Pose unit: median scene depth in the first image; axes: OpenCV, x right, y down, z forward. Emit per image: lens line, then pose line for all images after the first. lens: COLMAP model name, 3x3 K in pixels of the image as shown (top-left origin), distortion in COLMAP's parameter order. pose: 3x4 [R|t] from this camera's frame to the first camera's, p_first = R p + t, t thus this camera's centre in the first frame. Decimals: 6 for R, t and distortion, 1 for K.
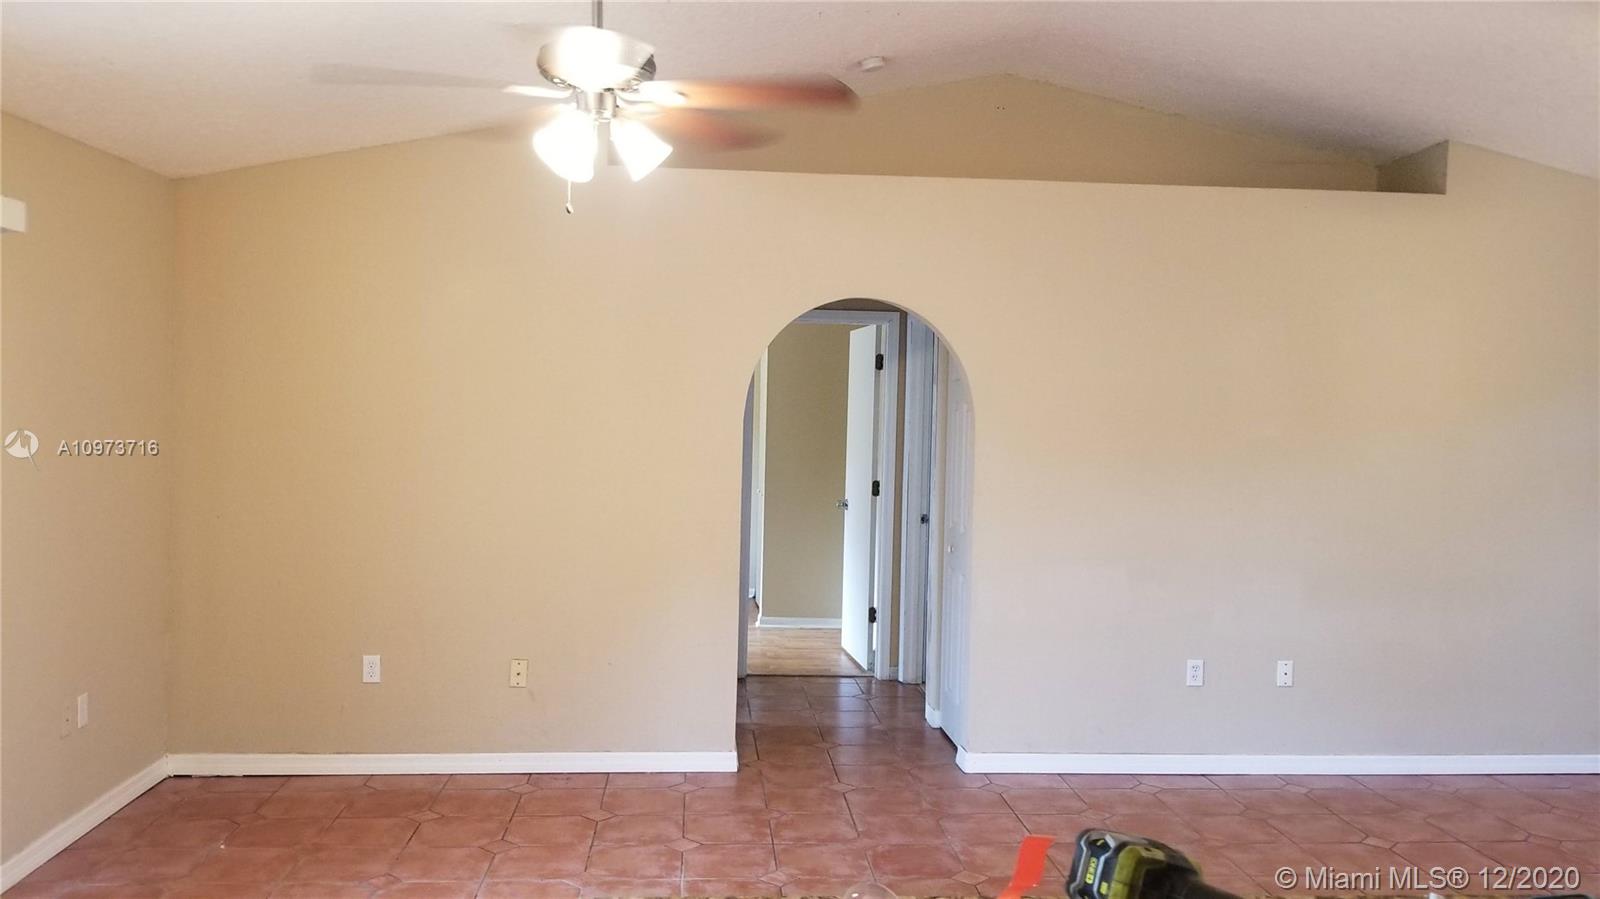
lens RADIAL K [[1261.9, 0, 800.0], [0, 1261.9, 449.5], [0, 0, 1]] dist [0.266676, -0.268663]
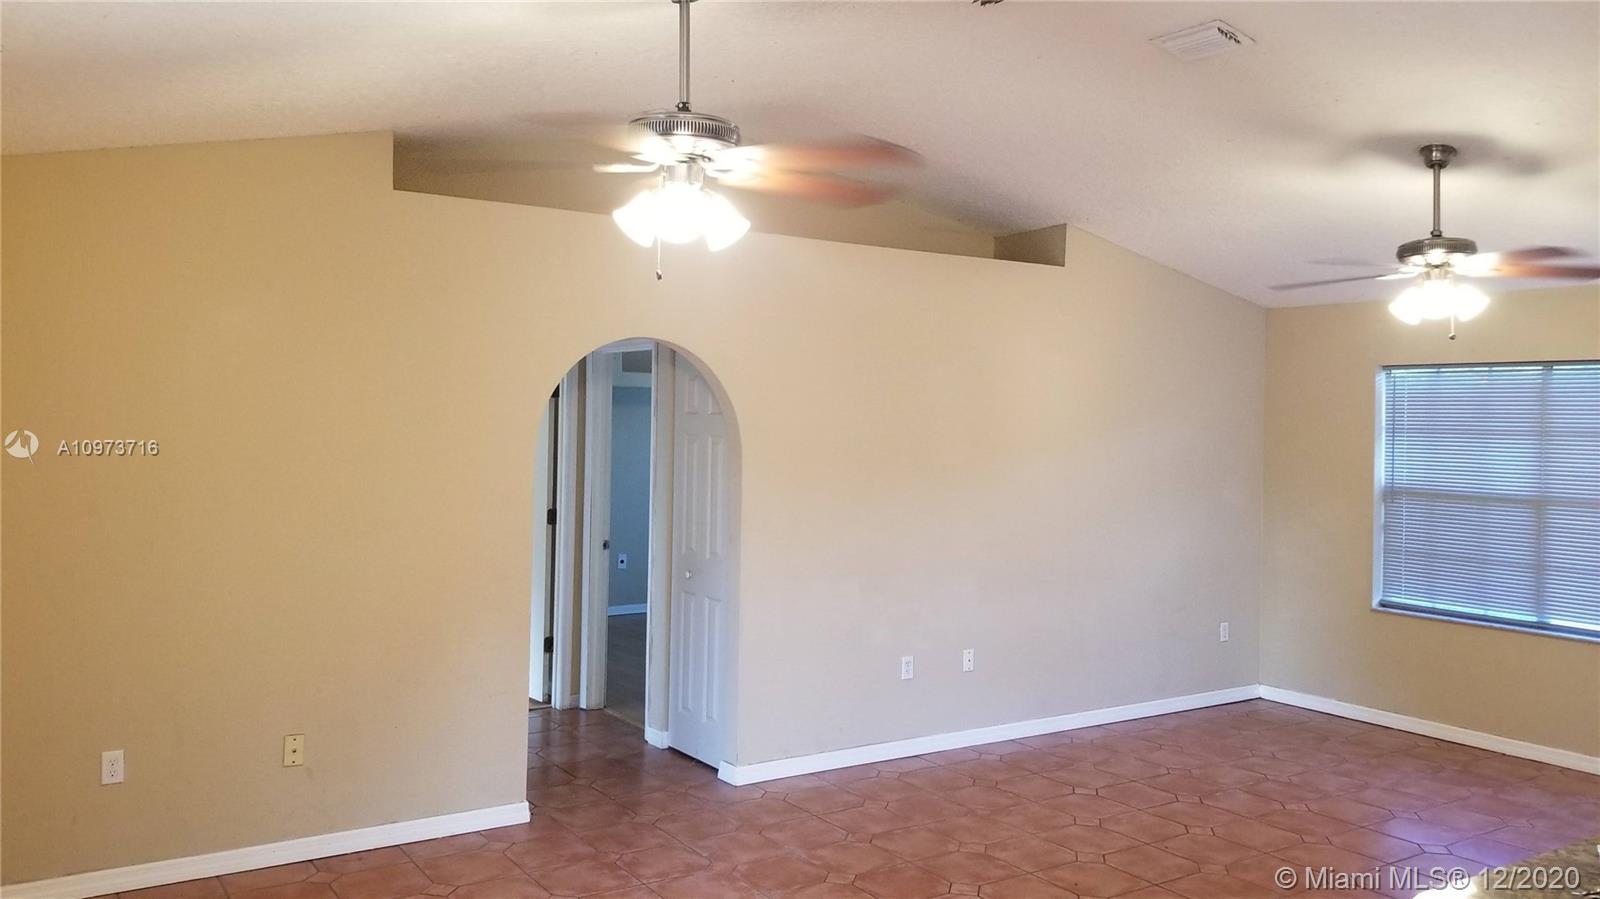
lens RADIAL K [[1261.9, 0, 800.0], [0, 1261.9, 449.5], [0, 0, 1]] dist [0.266676, -0.268663]
pose [[0.894917, -0.019026, 0.445826, -0.283890], [0.020408, 0.999790, 0.001700, -0.026335], [-0.445765, 0.007578, 0.895118, 0.025455]]
